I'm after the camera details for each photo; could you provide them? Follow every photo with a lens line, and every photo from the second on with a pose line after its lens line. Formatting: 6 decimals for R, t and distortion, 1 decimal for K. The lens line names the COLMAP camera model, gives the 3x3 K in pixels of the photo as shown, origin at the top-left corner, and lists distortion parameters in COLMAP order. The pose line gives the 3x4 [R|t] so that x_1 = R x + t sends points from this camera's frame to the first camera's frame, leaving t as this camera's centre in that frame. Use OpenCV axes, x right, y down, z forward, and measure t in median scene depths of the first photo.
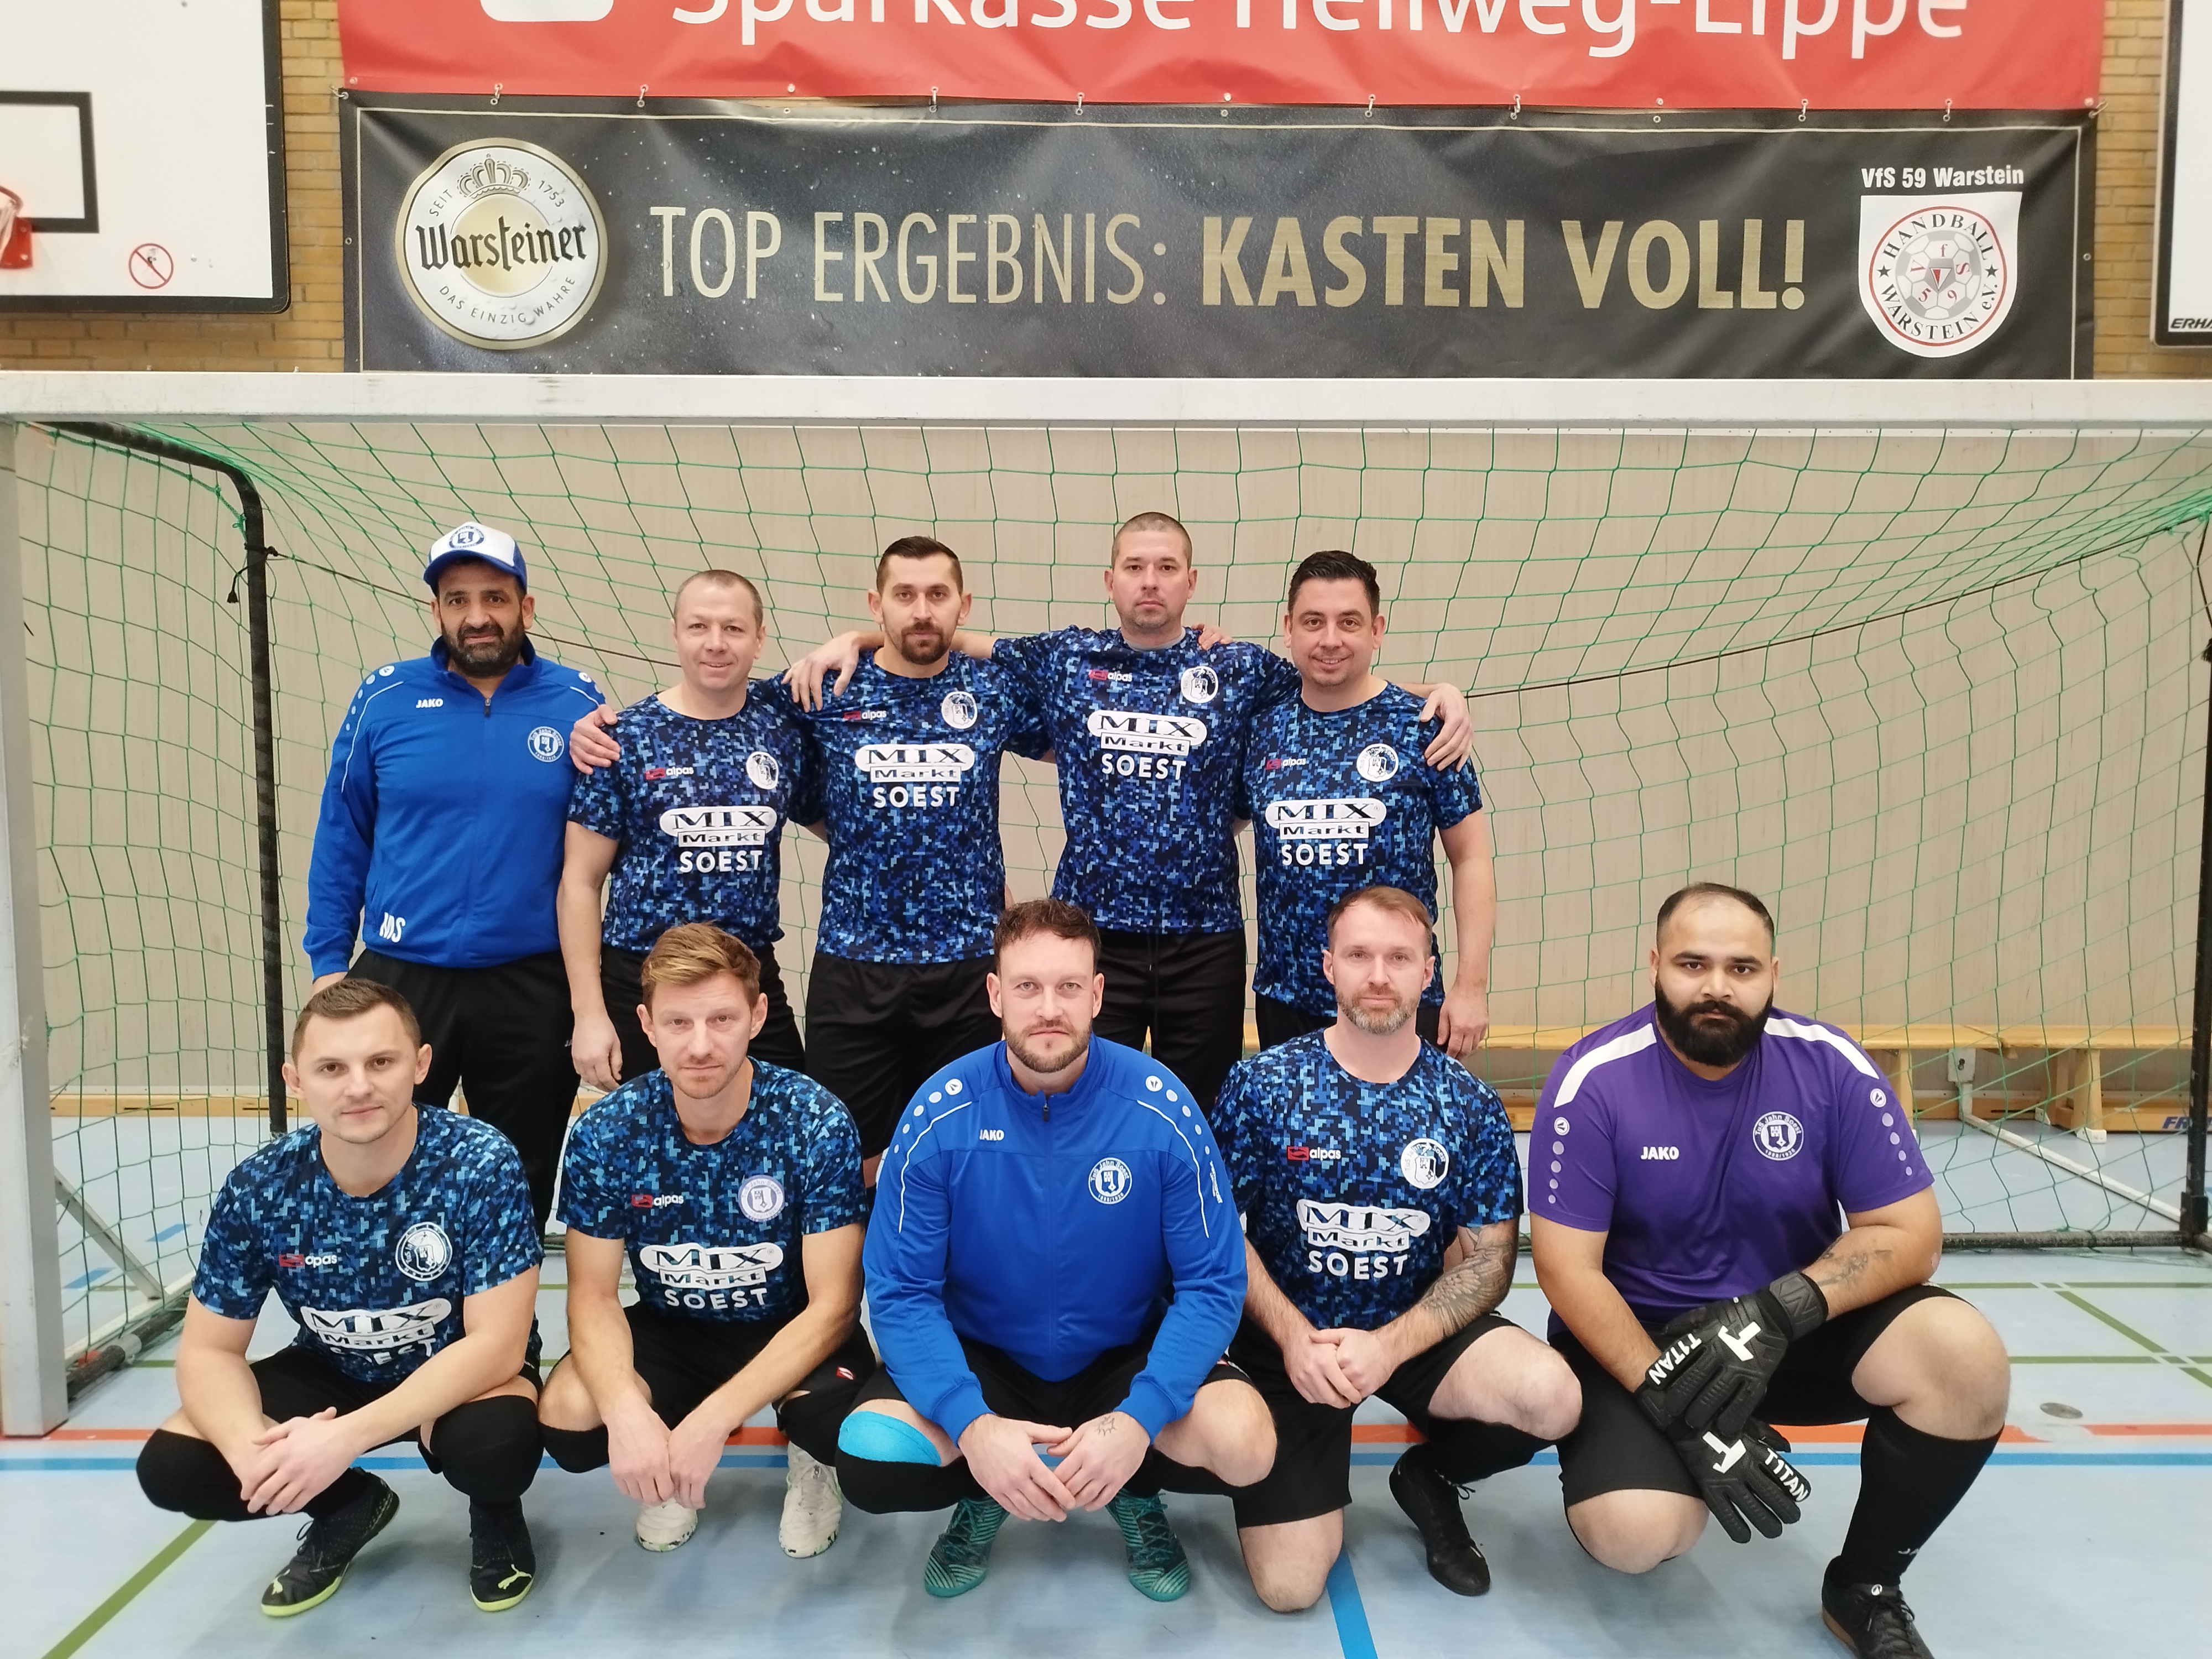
lens RADIAL K [[1628.4, 0, 1099.9], [0, 1628.4, 816.9], [0, 0, 1]] dist [0.005315, -0.009101]
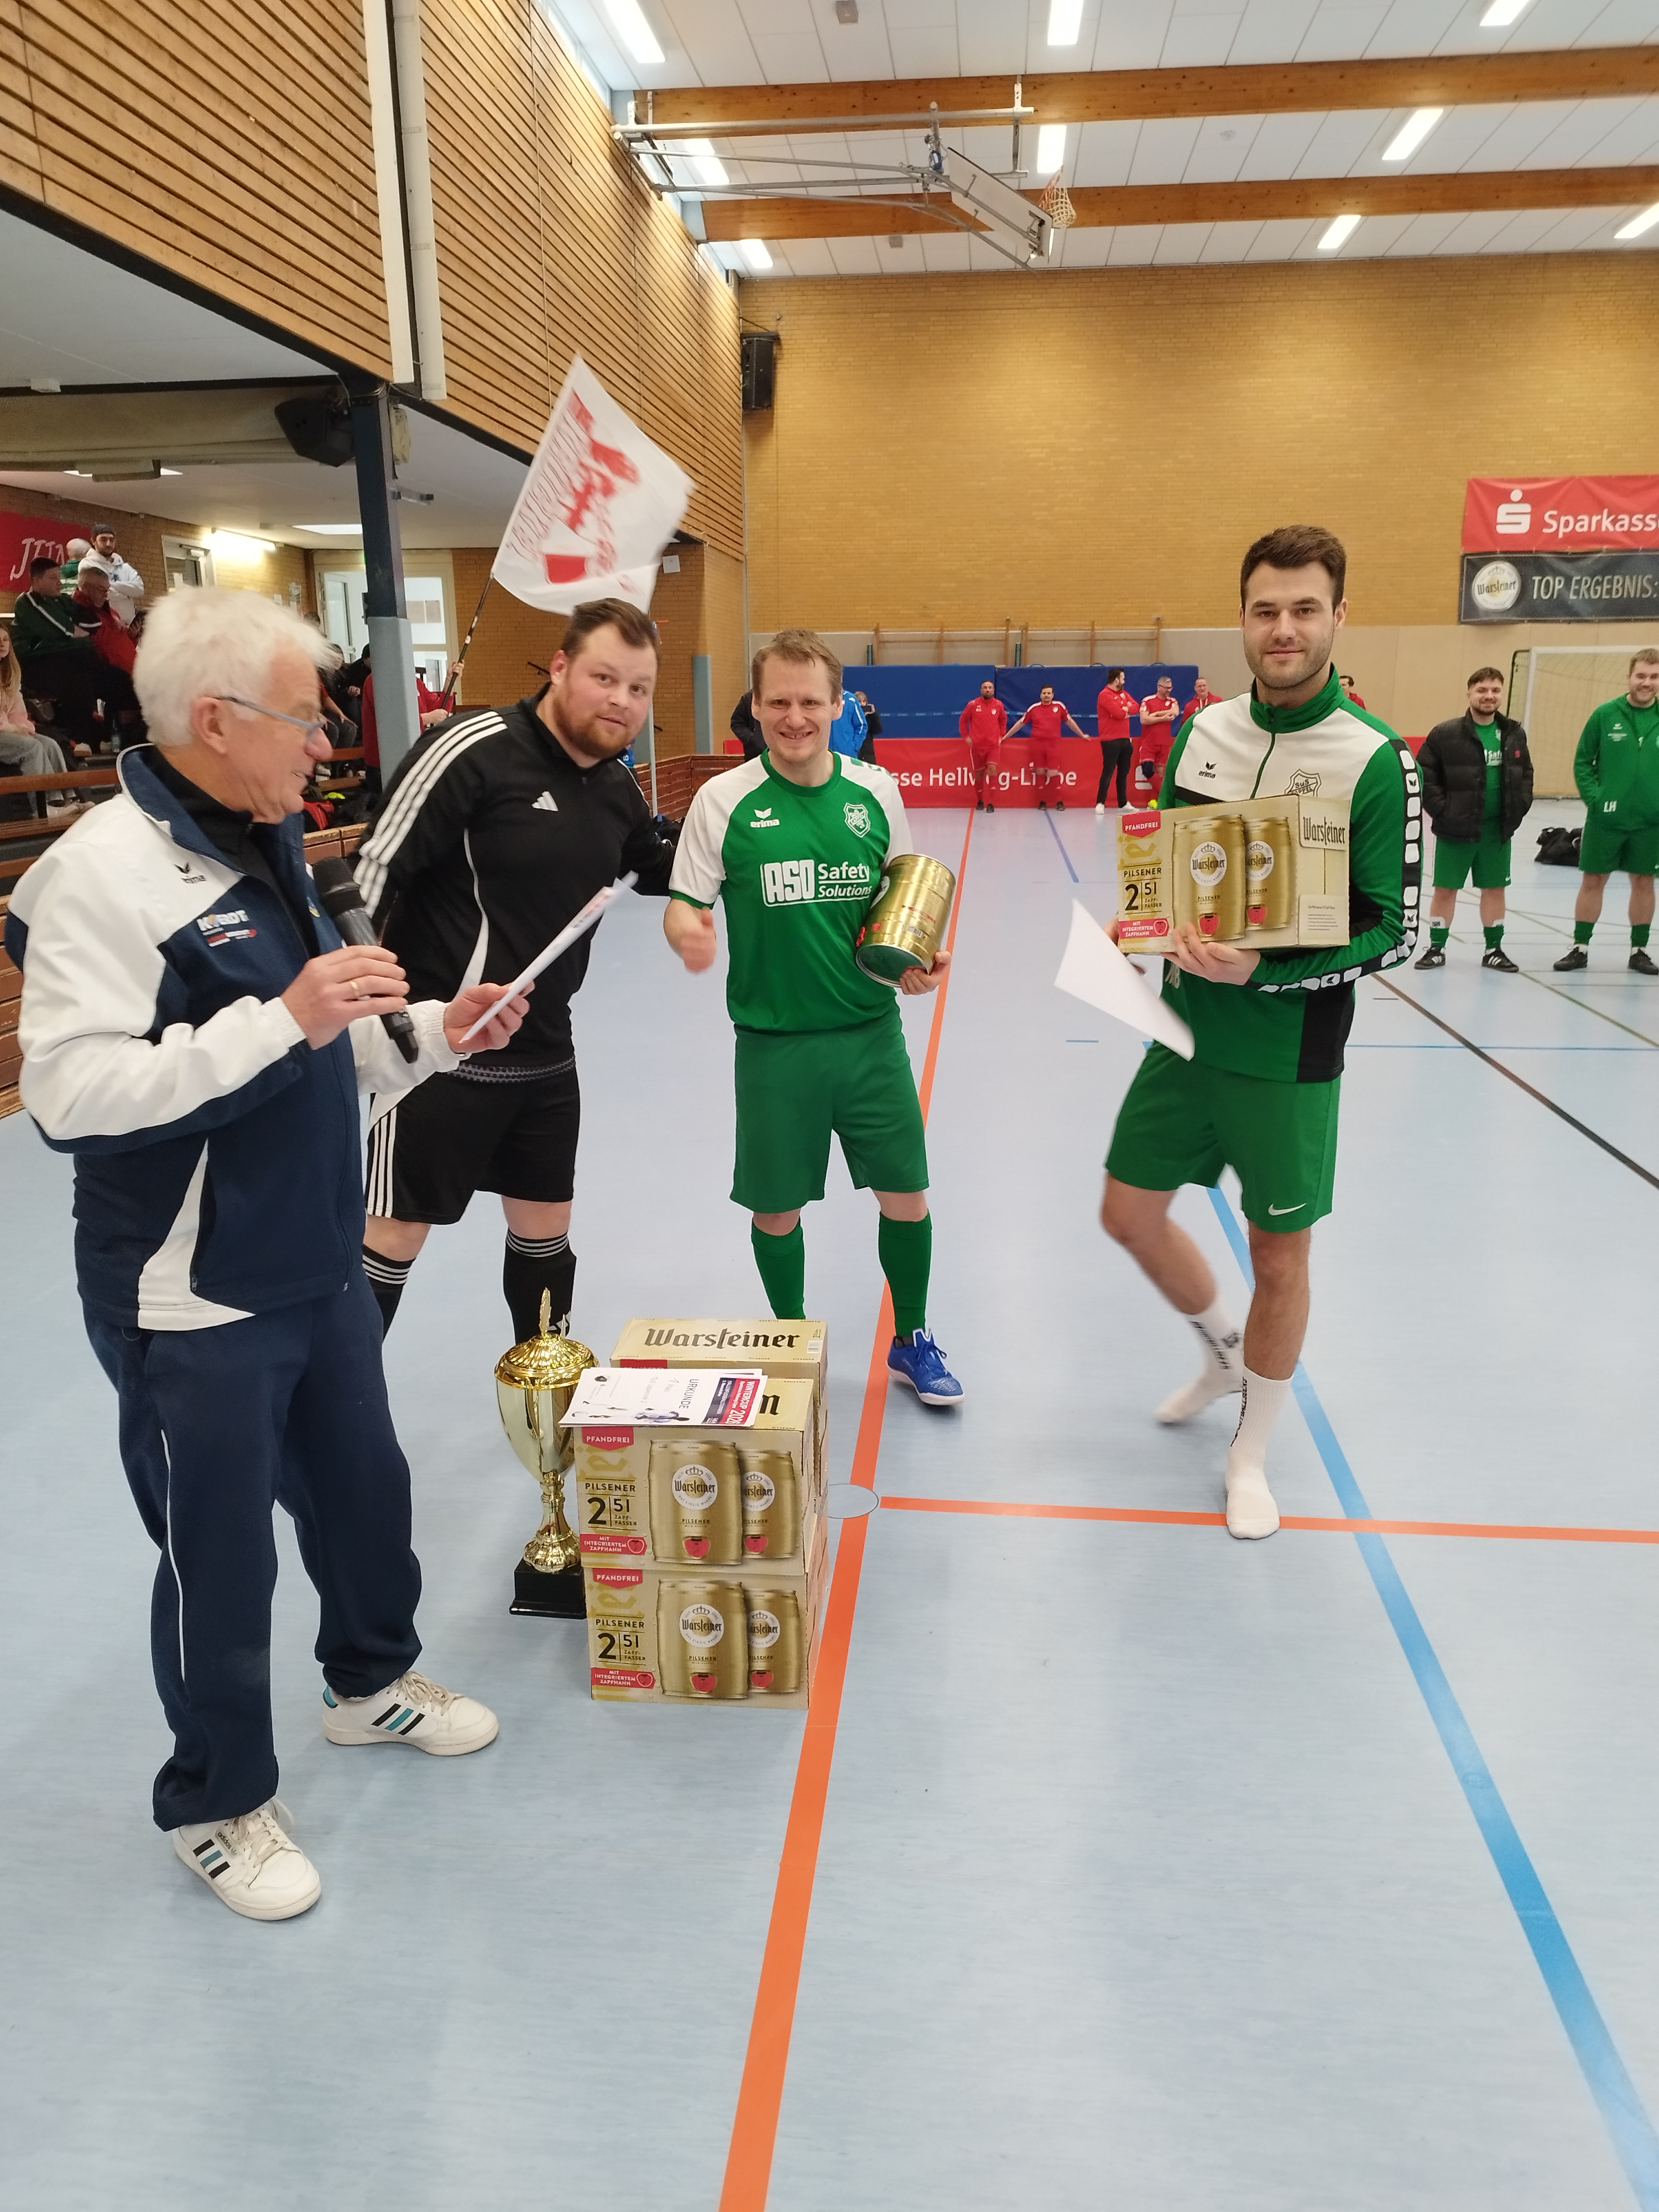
lens RADIAL K [[1628.4, 0, 793.6], [0, 1628.4, 1132.4], [0, 0, 1]] dist [0.005315, -0.009101]
pose [[0.991996, 0.012532, -0.125645, -1.650689], [0.013129, 0.979432, 0.201348, 0.169081], [0.125584, -0.201386, 0.971428, -3.714479]]
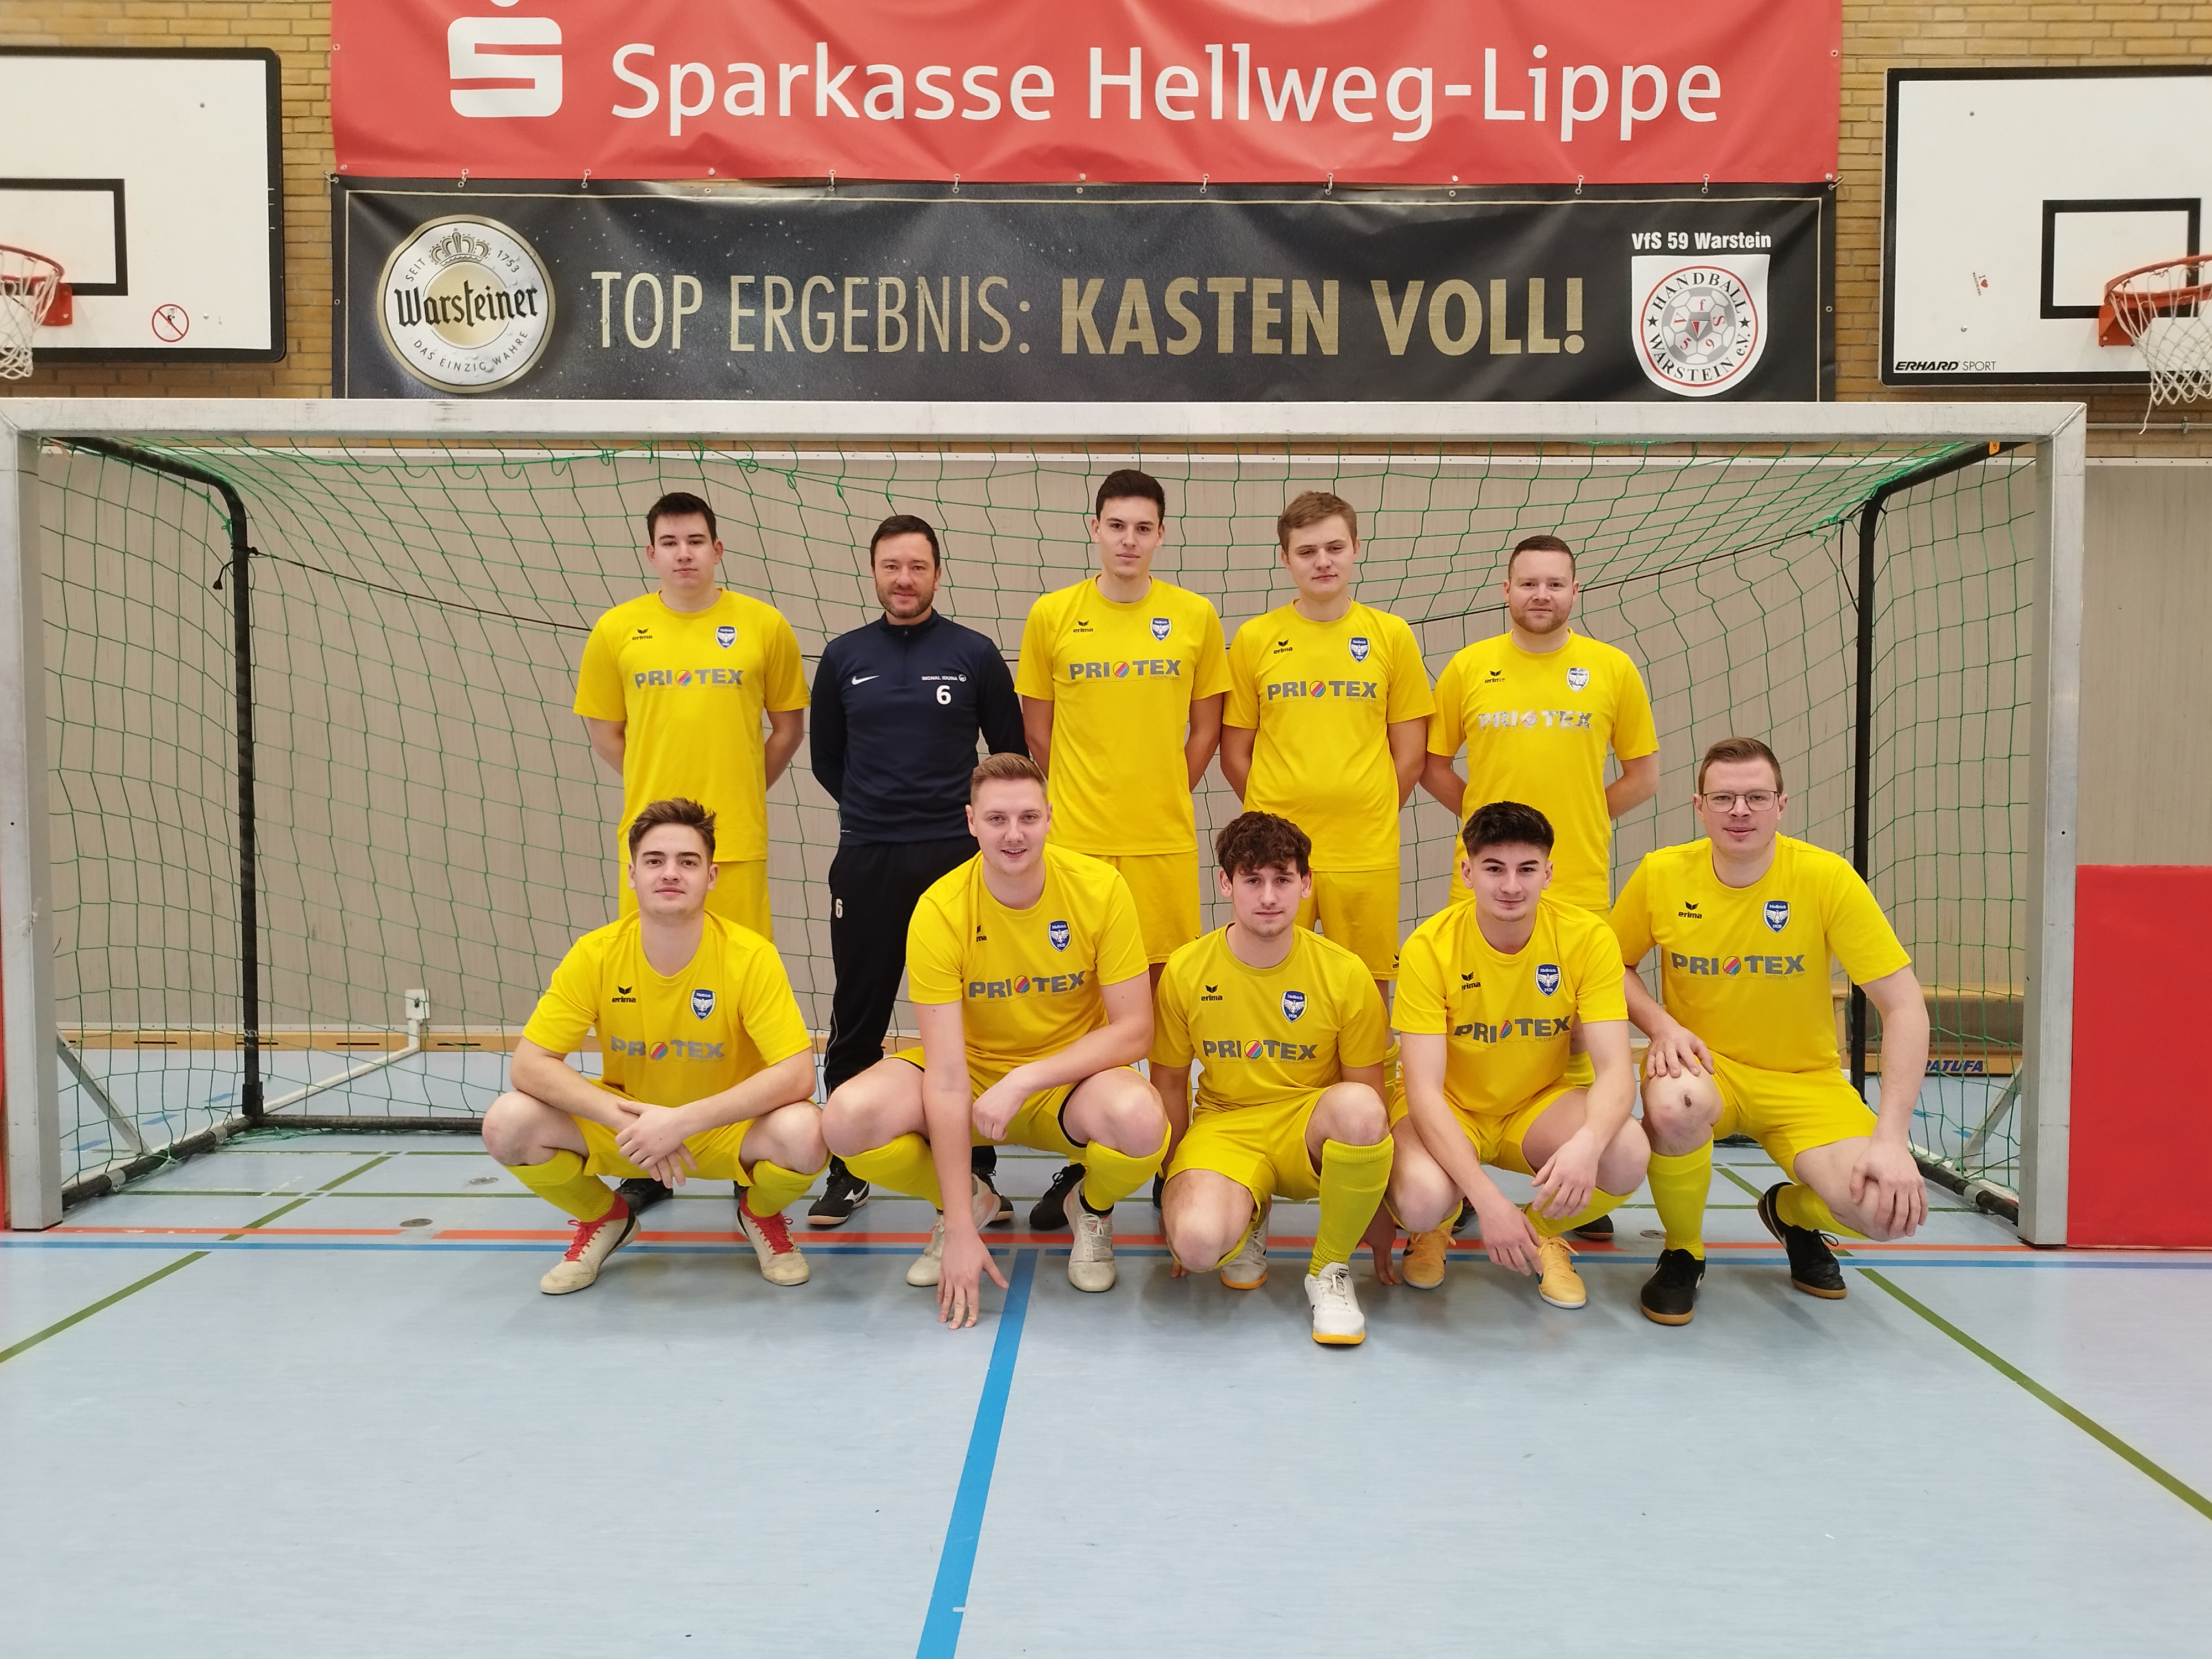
lens RADIAL K [[1628.4, 0, 1090.6], [0, 1628.4, 822.8], [0, 0, 1]] dist [0.005315, -0.009101]
pose [[0.999671, 0.004353, -0.025272, 0.115258], [-0.005109, 0.999540, -0.029898, 0.055858], [0.025130, 0.030017, 0.999233, -0.153158]]
